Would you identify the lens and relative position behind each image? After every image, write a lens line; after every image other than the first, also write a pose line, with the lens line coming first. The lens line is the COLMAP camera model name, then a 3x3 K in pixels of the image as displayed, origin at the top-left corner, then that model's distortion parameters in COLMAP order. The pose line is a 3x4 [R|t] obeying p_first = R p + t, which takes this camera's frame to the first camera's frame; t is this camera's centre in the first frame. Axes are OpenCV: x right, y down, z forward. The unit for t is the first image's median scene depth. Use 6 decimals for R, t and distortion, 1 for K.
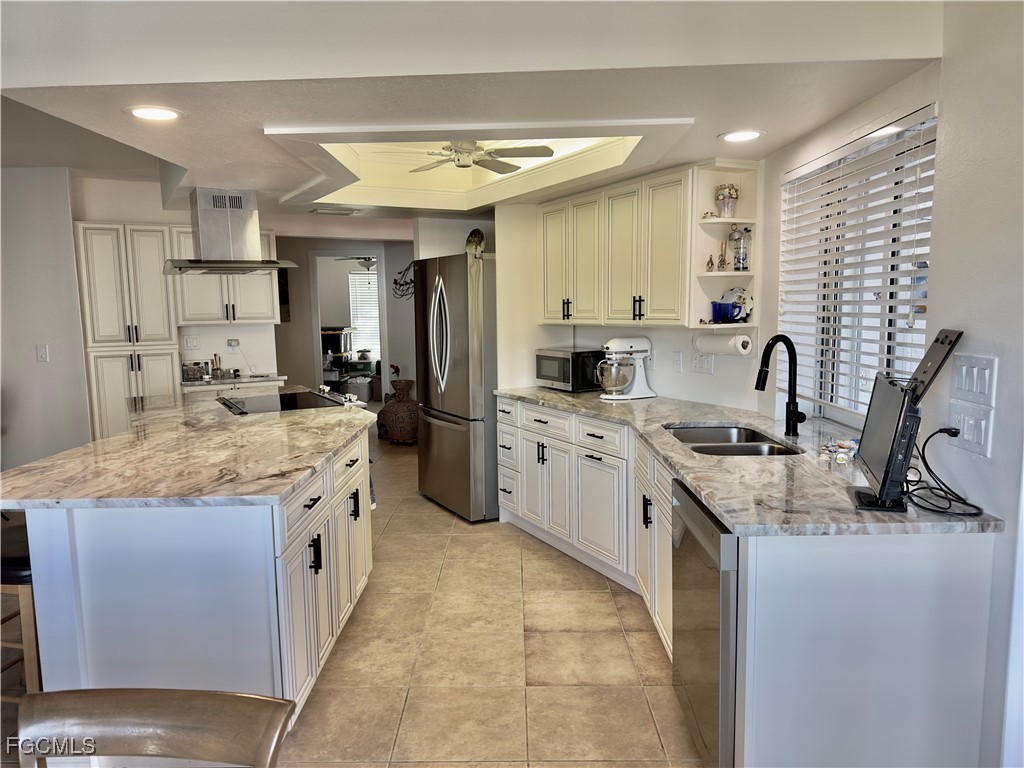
lens RADIAL K [[718.7, 0, 512.0], [0, 718.7, 384.0], [0, 0, 1]] dist [0.027874, -0.002529]
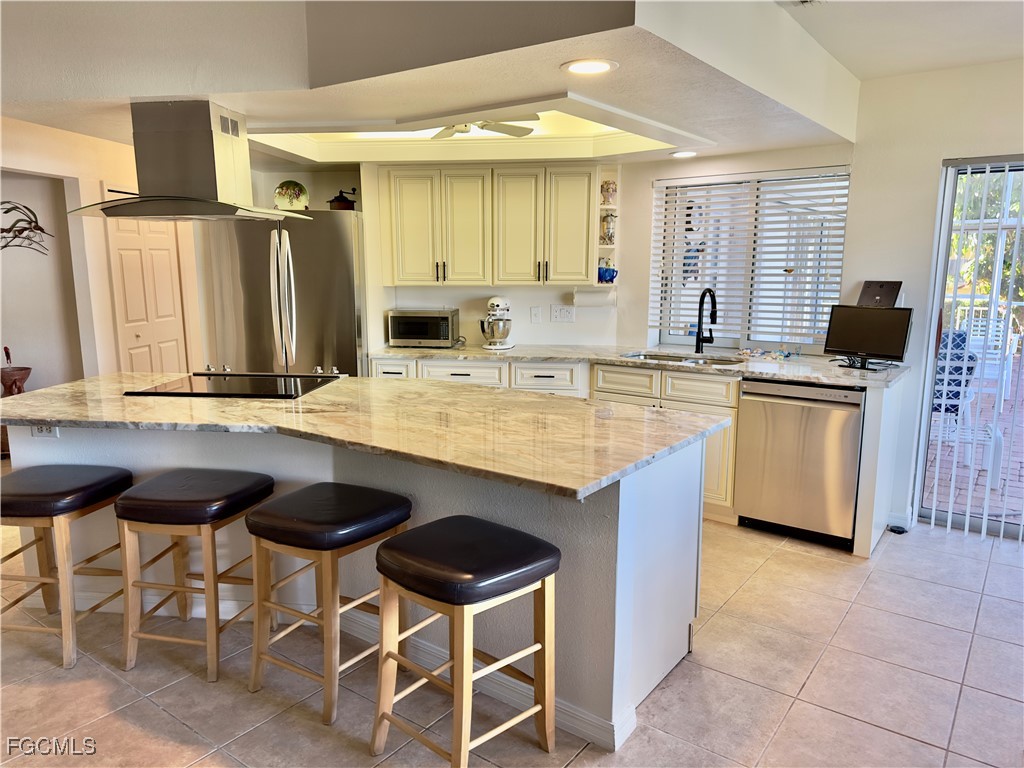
lens RADIAL K [[718.7, 0, 512.0], [0, 718.7, 384.0], [0, 0, 1]] dist [0.027874, -0.002529]
pose [[0.593697, -0.118392, 0.795931, -0.912284], [0.084832, 0.992814, 0.084401, -0.022301], [-0.800204, 0.017412, 0.599474, 0.320324]]
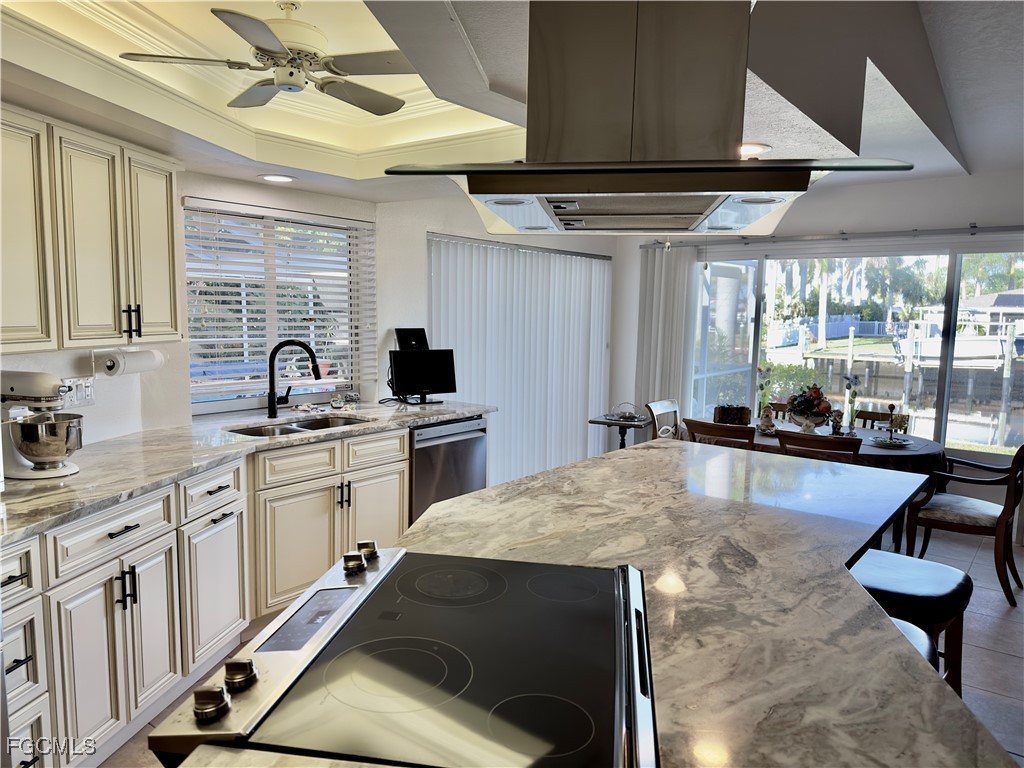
lens RADIAL K [[718.7, 0, 512.0], [0, 718.7, 384.0], [0, 0, 1]] dist [0.027874, -0.002529]
pose [[-0.785115, -0.058820, 0.616551, -0.522790], [0.069745, 0.980751, 0.182379, -0.188010], [-0.615411, 0.186190, -0.765900, 1.670218]]
